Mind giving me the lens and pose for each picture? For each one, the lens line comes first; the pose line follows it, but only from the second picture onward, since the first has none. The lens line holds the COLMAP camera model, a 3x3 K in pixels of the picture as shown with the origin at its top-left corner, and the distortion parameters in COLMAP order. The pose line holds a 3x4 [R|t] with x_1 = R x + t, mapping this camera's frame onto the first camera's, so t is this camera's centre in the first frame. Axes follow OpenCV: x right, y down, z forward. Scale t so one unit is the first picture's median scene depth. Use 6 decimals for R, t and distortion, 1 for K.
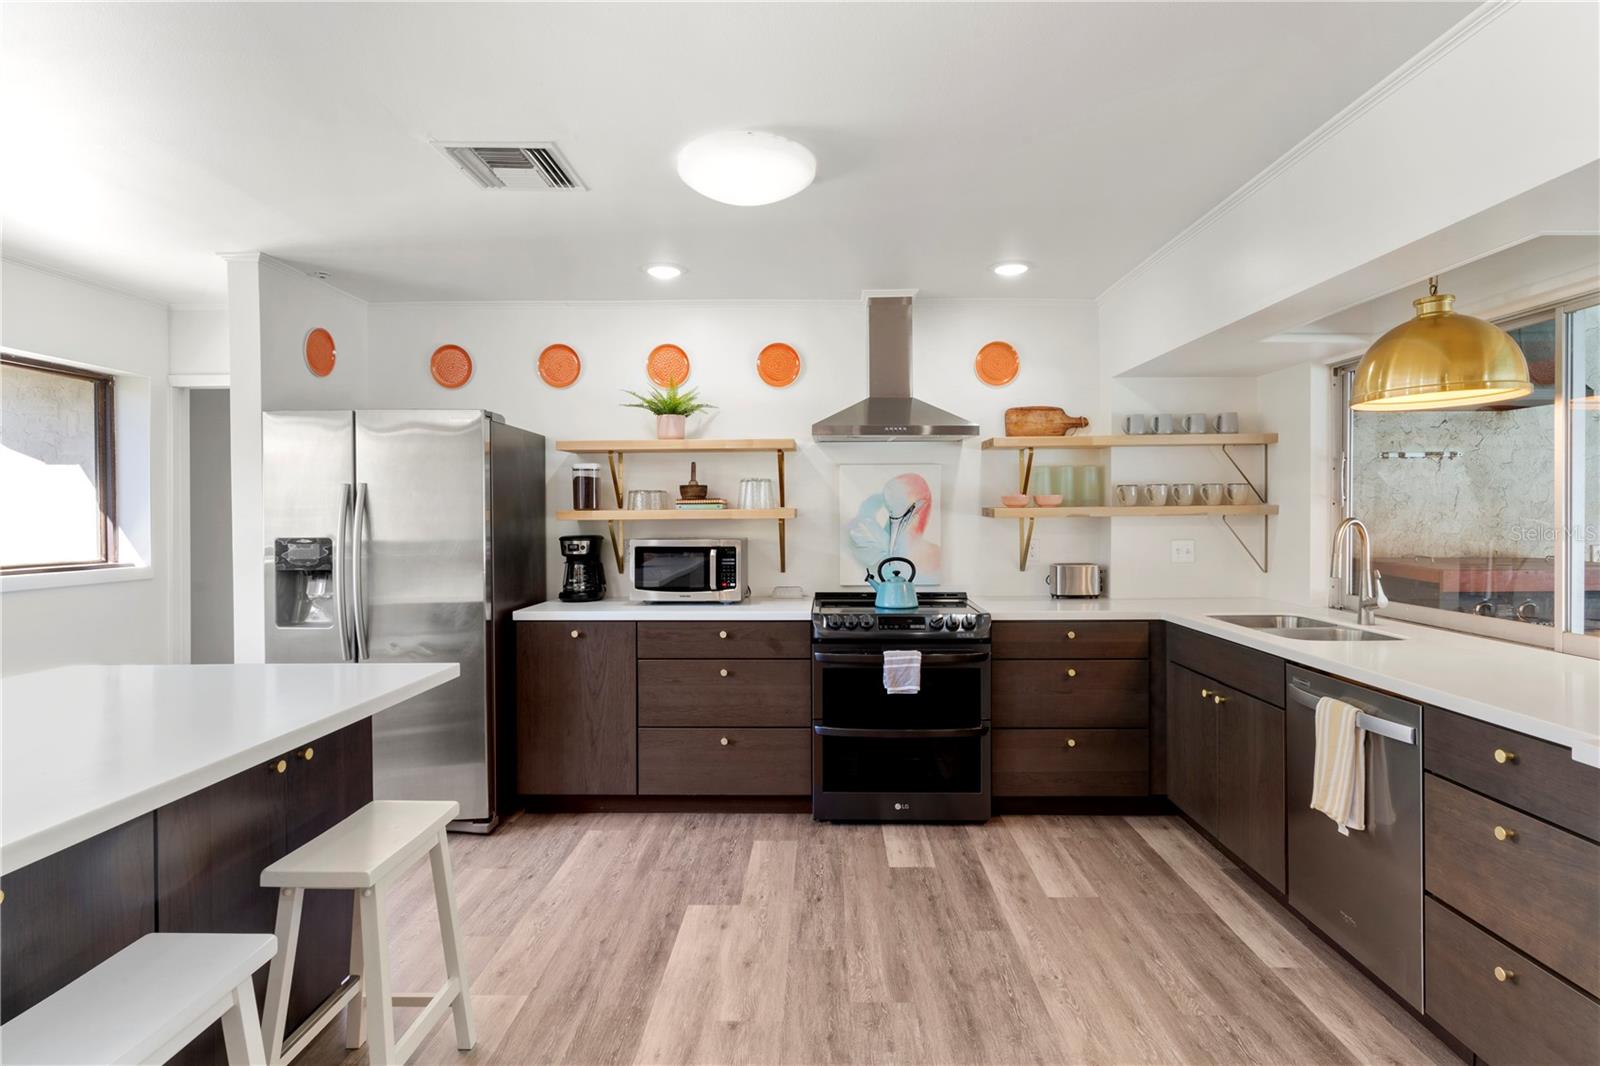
lens RADIAL K [[829.2, 0, 804.2], [0, 829.2, 518.5], [0, 0, 1]] dist [-0.004058, -0.000418]
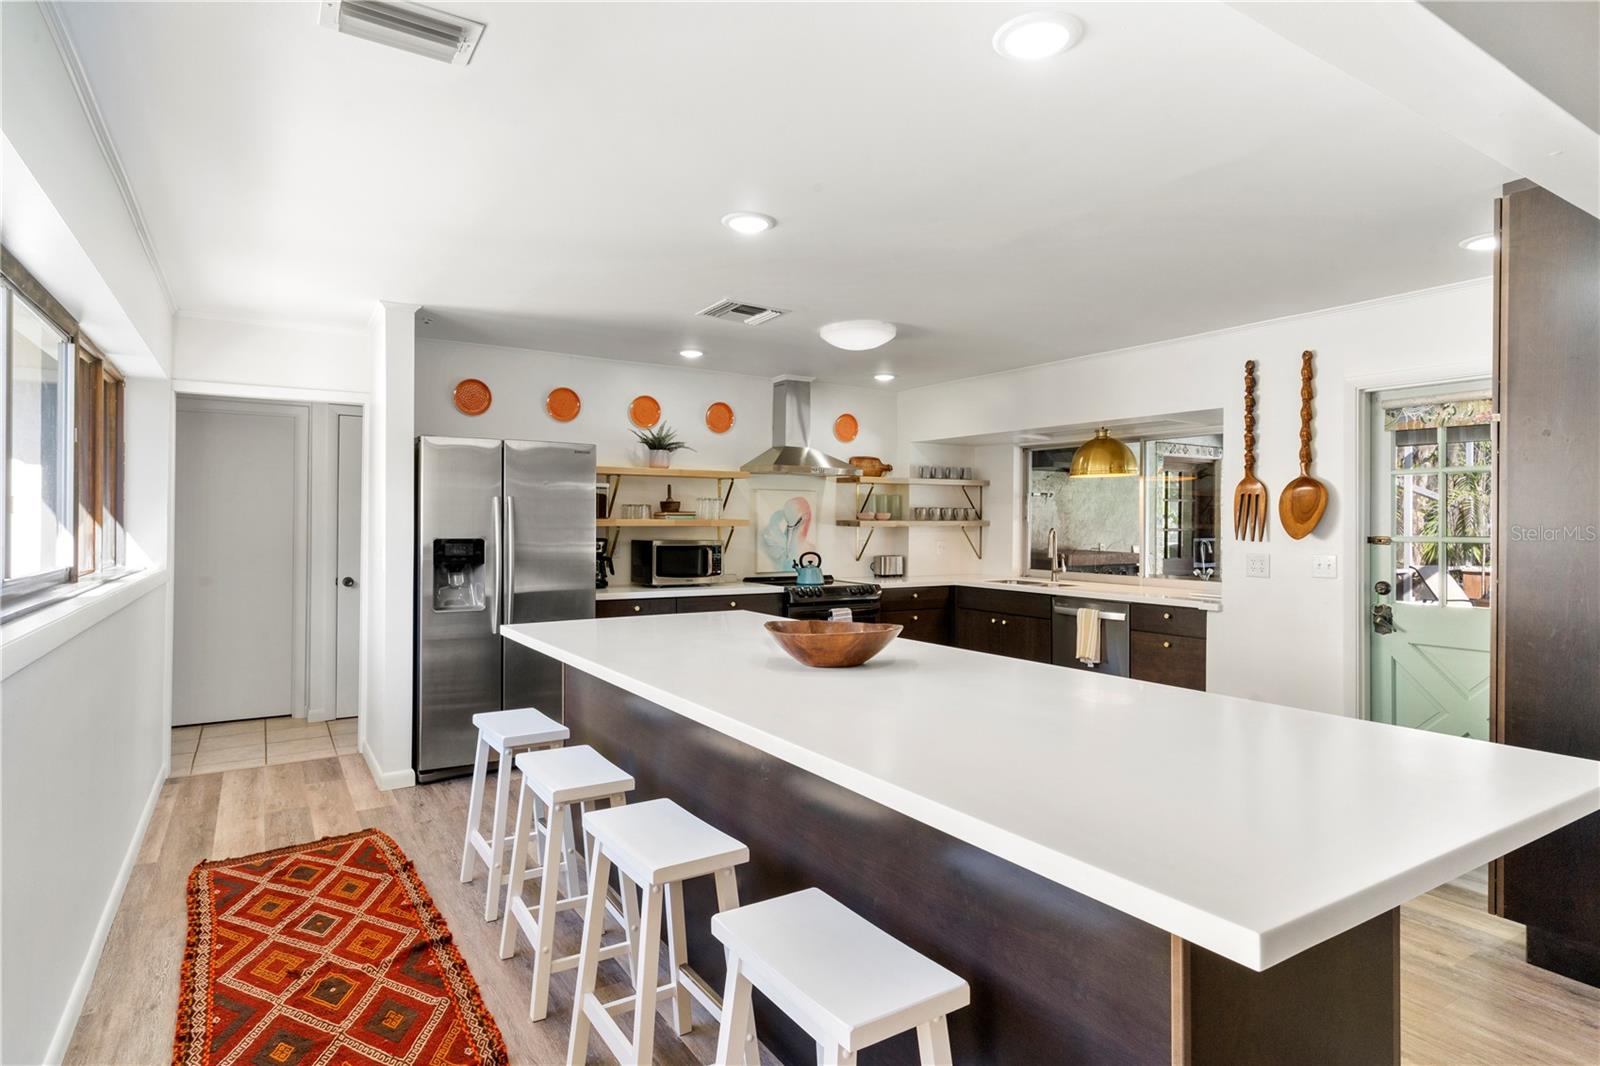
lens RADIAL K [[829.2, 0, 804.2], [0, 829.2, 518.5], [0, 0, 1]] dist [-0.004058, -0.000418]
pose [[0.838622, 0.011560, 0.544591, -0.700506], [-0.006120, 0.999912, -0.011802, 0.002655], [-0.544680, 0.006565, 0.838619, -0.271847]]
